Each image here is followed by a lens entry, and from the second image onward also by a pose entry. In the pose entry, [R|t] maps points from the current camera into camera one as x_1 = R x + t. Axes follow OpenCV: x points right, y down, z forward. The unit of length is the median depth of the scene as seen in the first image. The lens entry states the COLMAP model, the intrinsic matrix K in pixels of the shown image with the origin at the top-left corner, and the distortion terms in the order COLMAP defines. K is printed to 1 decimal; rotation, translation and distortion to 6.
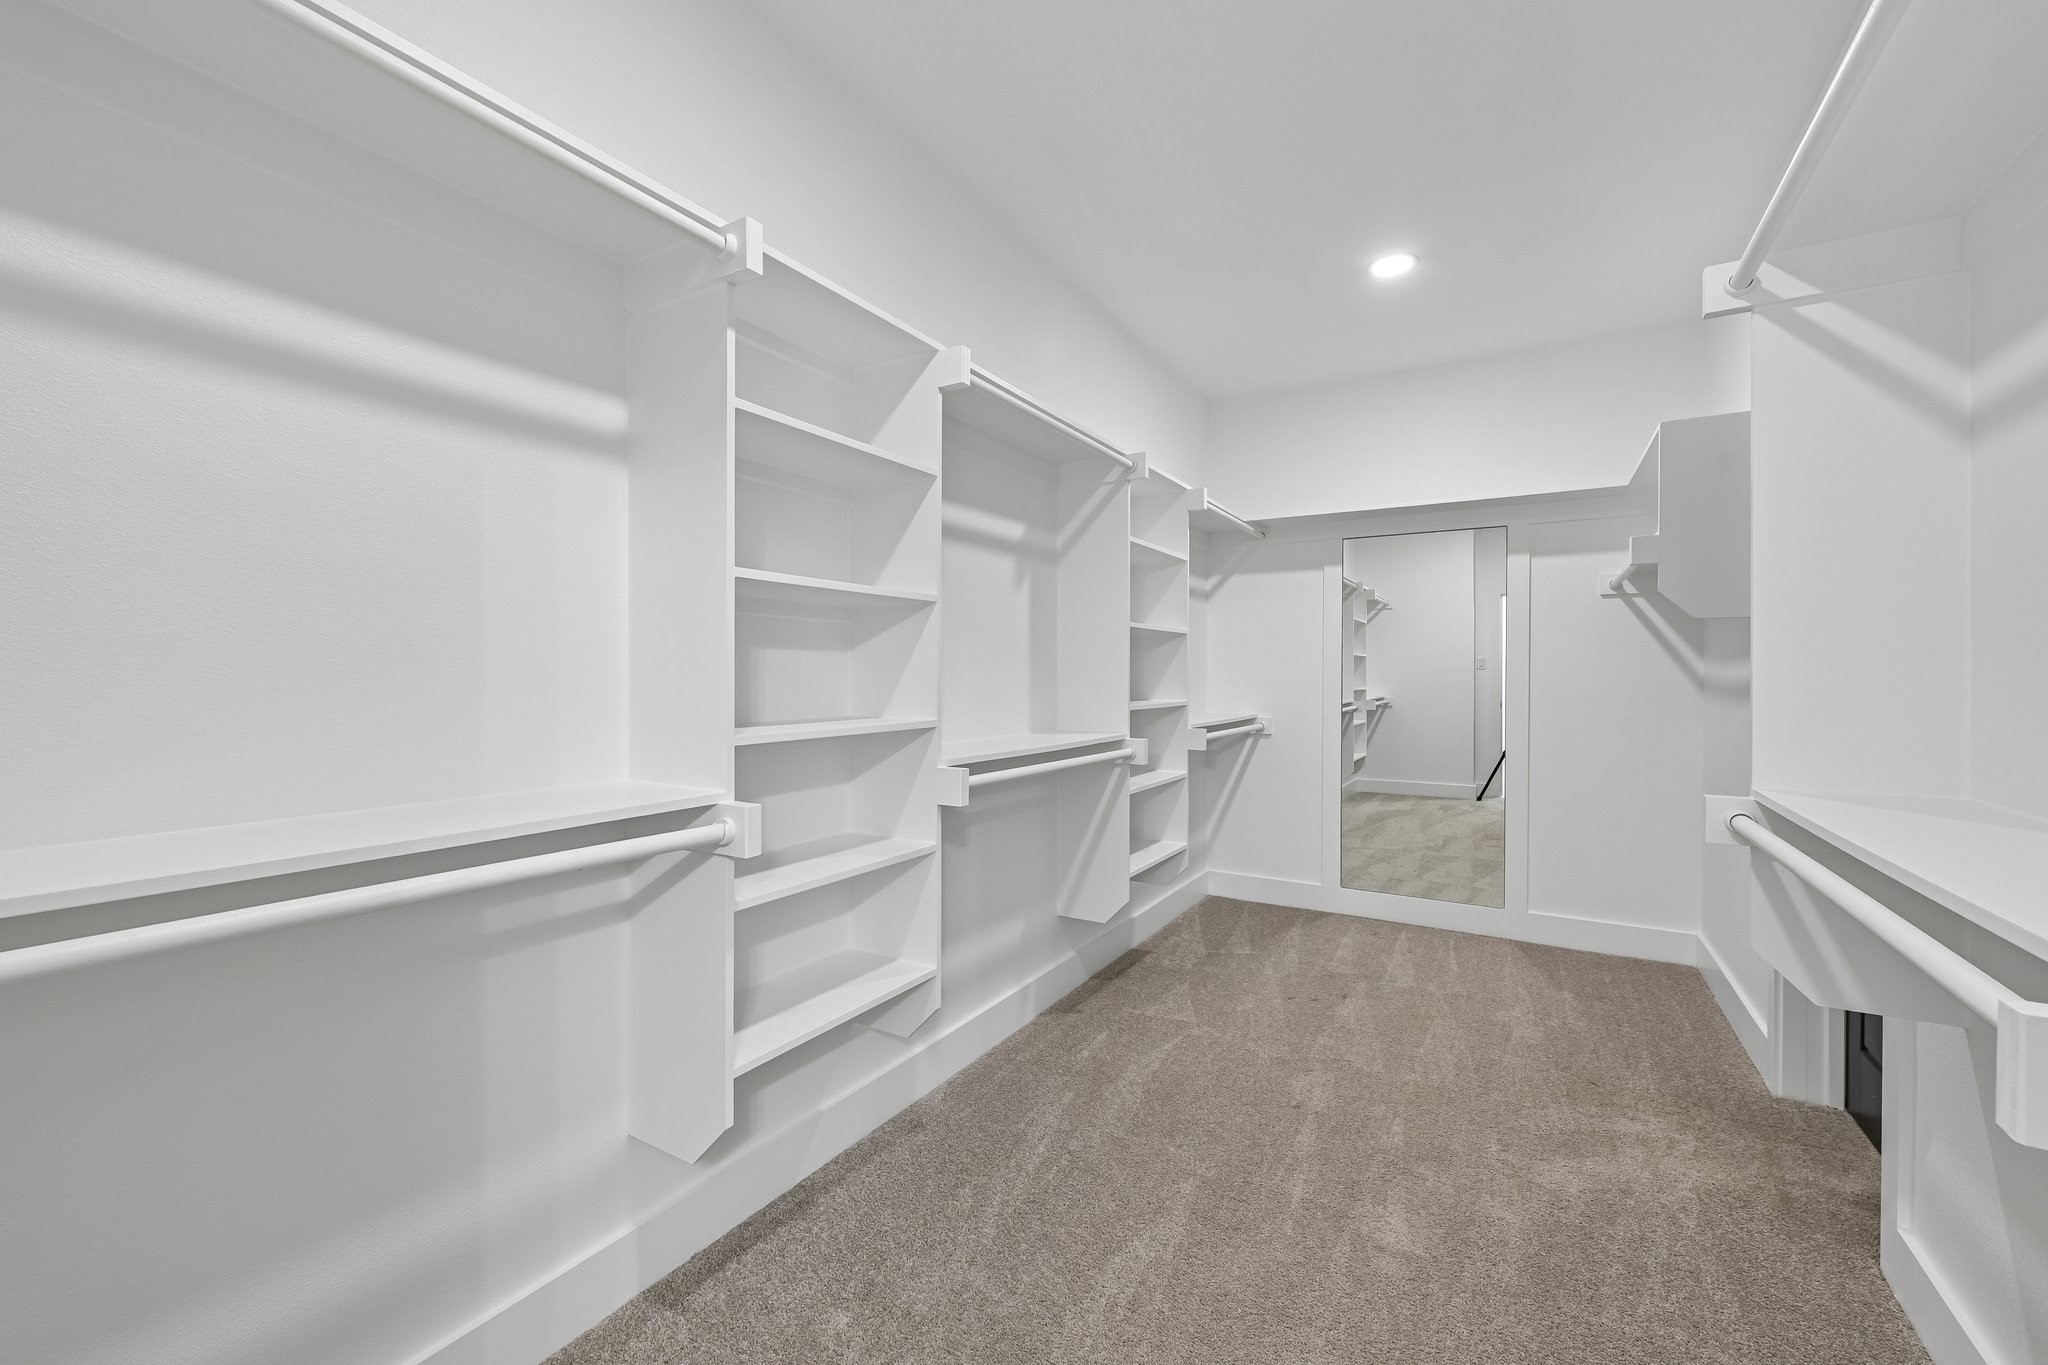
lens RADIAL K [[814.8, 0, 1013.4], [0, 814.8, 703.5], [0, 0, 1]] dist [-0.002548, -0.001094]
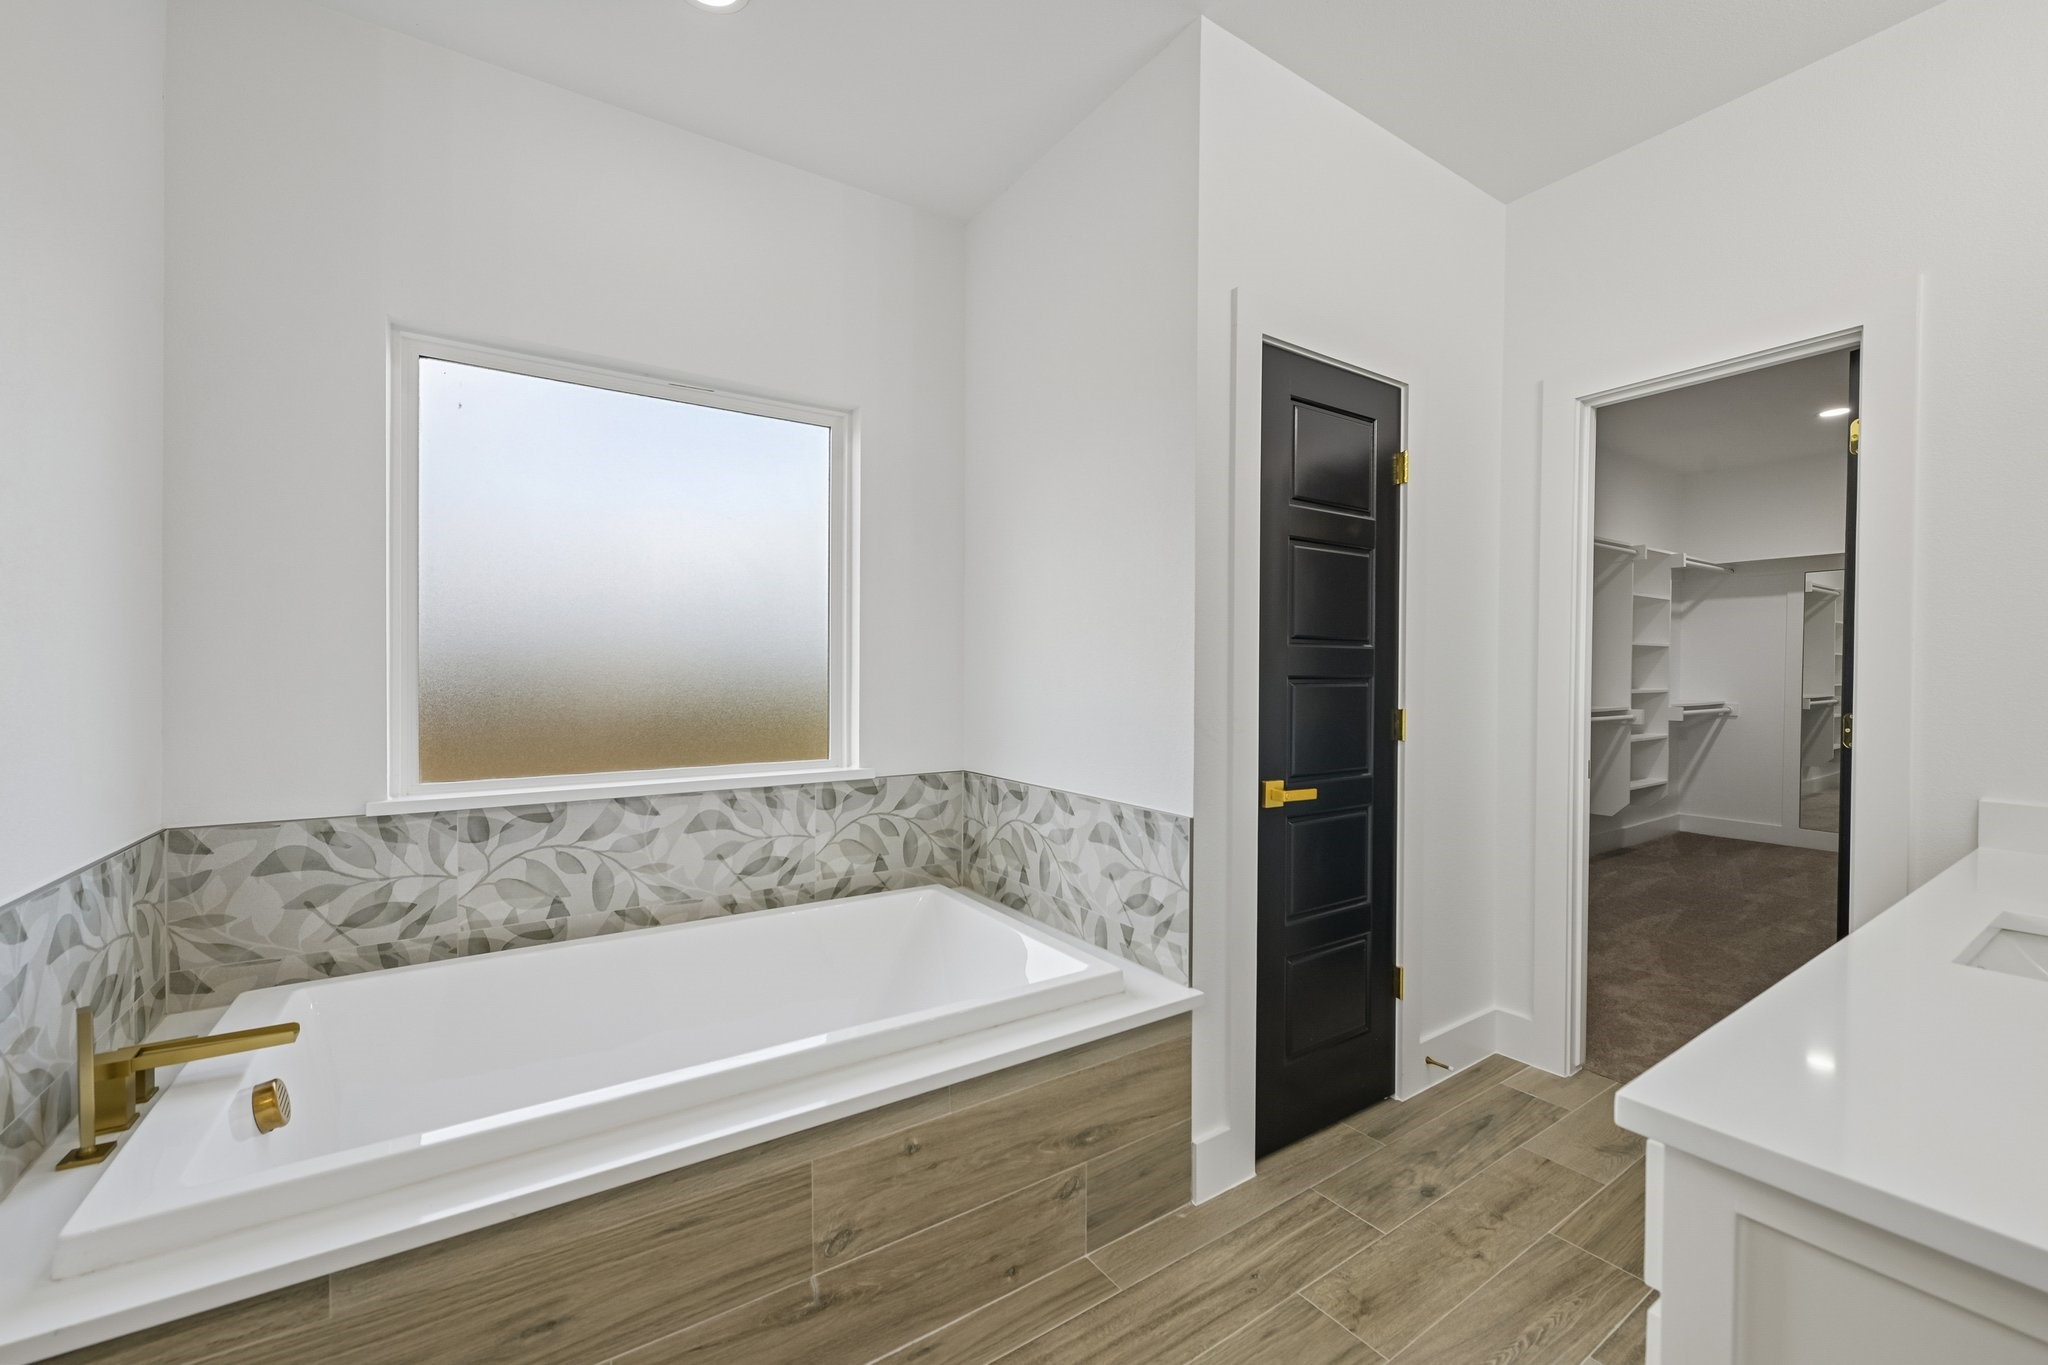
lens RADIAL K [[814.8, 0, 1013.4], [0, 814.8, 676.3], [0, 0, 1]] dist [-0.002548, -0.001094]
pose [[0.909234, 0.017741, -0.415907, -0.285276], [-0.024820, 0.999624, -0.011622, 0.021779], [0.415545, 0.020890, 0.909333, -0.954285]]
